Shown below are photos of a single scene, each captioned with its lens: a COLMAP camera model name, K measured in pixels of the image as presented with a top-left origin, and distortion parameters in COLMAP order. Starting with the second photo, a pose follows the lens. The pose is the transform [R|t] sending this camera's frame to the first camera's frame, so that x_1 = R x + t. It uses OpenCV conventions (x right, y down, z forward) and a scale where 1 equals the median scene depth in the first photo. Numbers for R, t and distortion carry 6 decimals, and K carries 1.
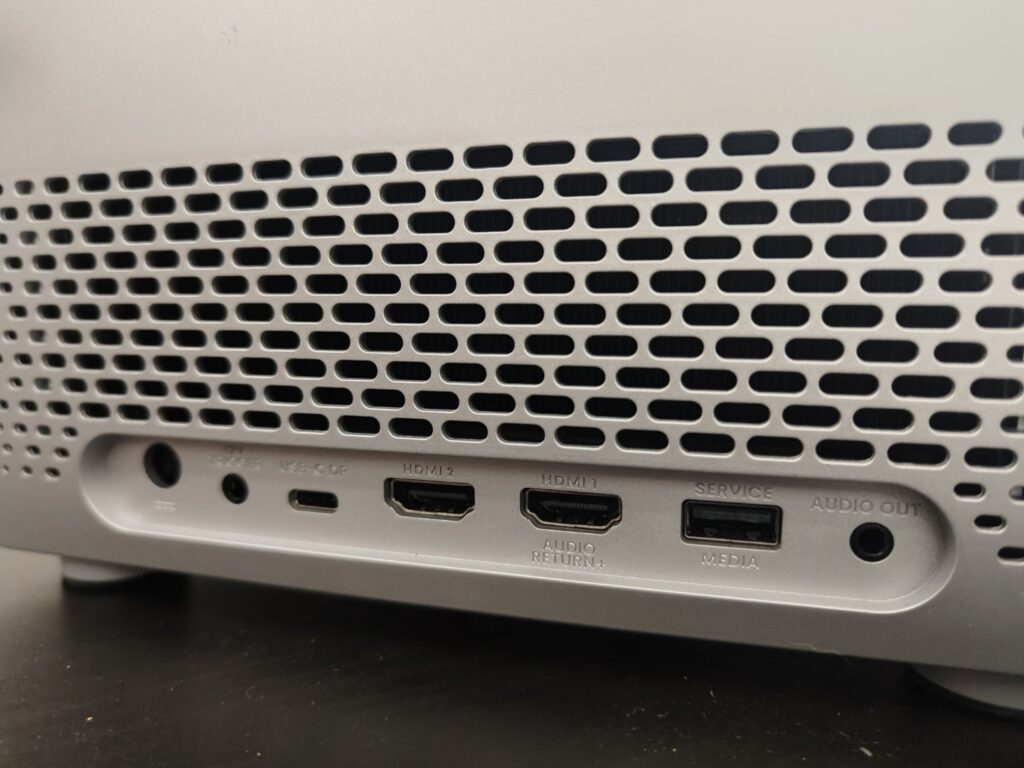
lens RADIAL K [[719.3, 0, 512.7], [0, 719.3, 376.1], [0, 0, 1]] dist [-0.049745, 0.000575]
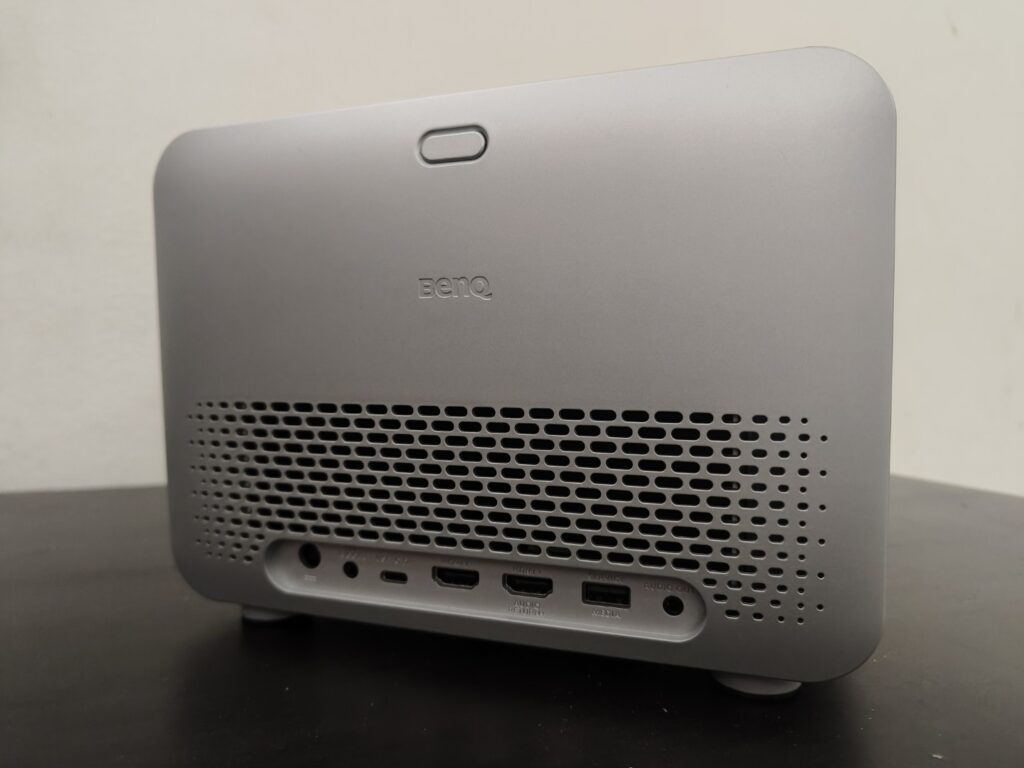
lens RADIAL K [[719.3, 0, 510.9], [0, 719.3, 386.3], [0, 0, 1]] dist [-0.049745, 0.000575]
pose [[0.998007, -0.004182, -0.062972, 0.155251], [0.000932, 0.998670, -0.051553, -0.244244], [0.063104, 0.051391, 0.996683, -0.931931]]
